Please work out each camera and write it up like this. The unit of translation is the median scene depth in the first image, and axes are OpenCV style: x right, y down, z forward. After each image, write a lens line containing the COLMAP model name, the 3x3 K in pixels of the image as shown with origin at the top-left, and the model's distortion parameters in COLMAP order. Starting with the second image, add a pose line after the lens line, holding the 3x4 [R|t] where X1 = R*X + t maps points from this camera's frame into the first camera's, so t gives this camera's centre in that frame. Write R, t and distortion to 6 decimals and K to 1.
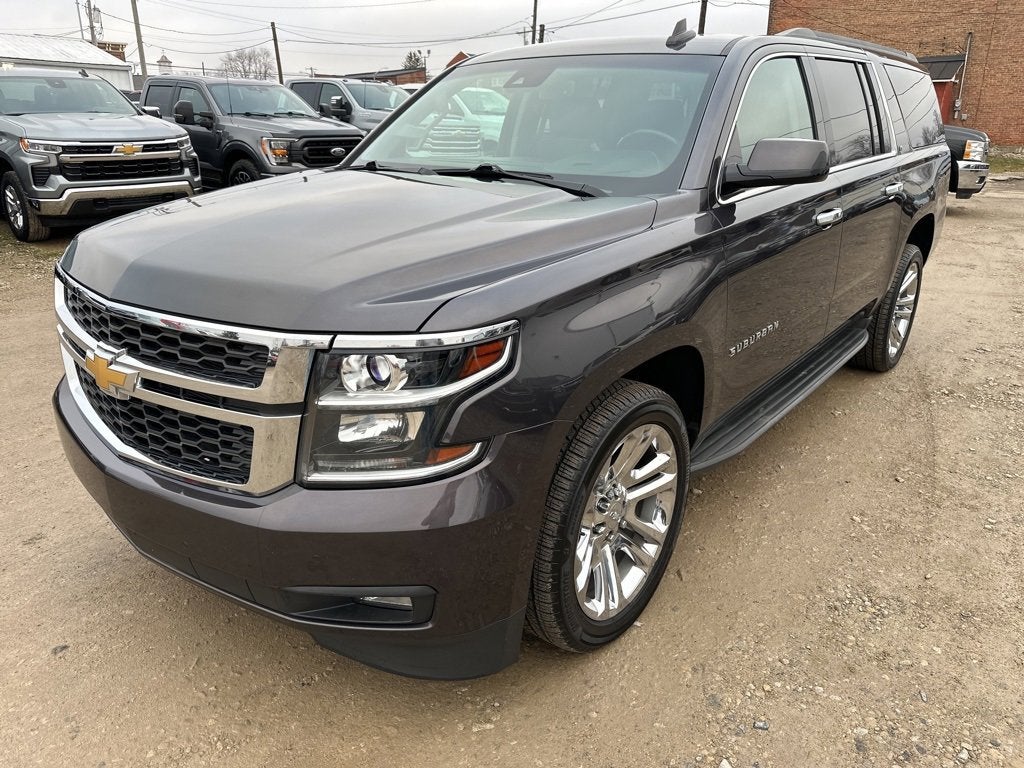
lens RADIAL K [[747.3, 0, 503.5], [0, 747.3, 375.5], [0, 0, 1]] dist [0.060005, -0.072008]
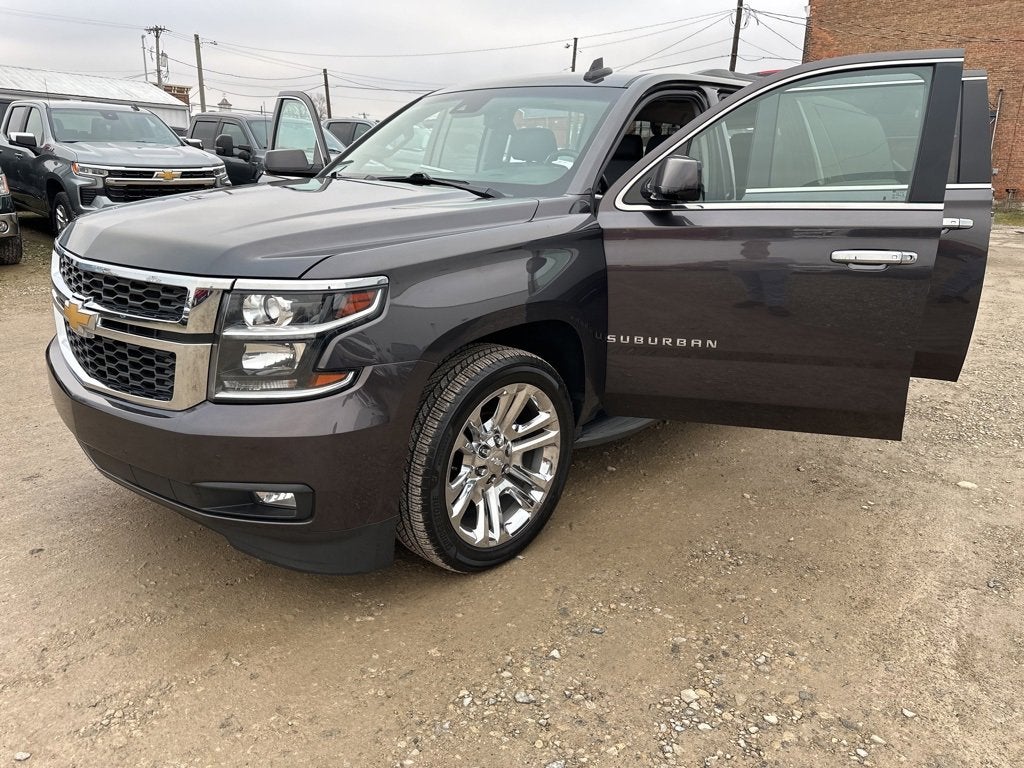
lens RADIAL K [[738.8, 0, 512.0], [0, 738.8, 384.0], [0, 0, 1]] dist [0.058806, -0.071523]
pose [[0.998425, 0.034805, -0.044003, 0.196275], [-0.036691, 0.998409, -0.042807, 0.102807], [0.042443, 0.044354, 0.998114, -0.160872]]
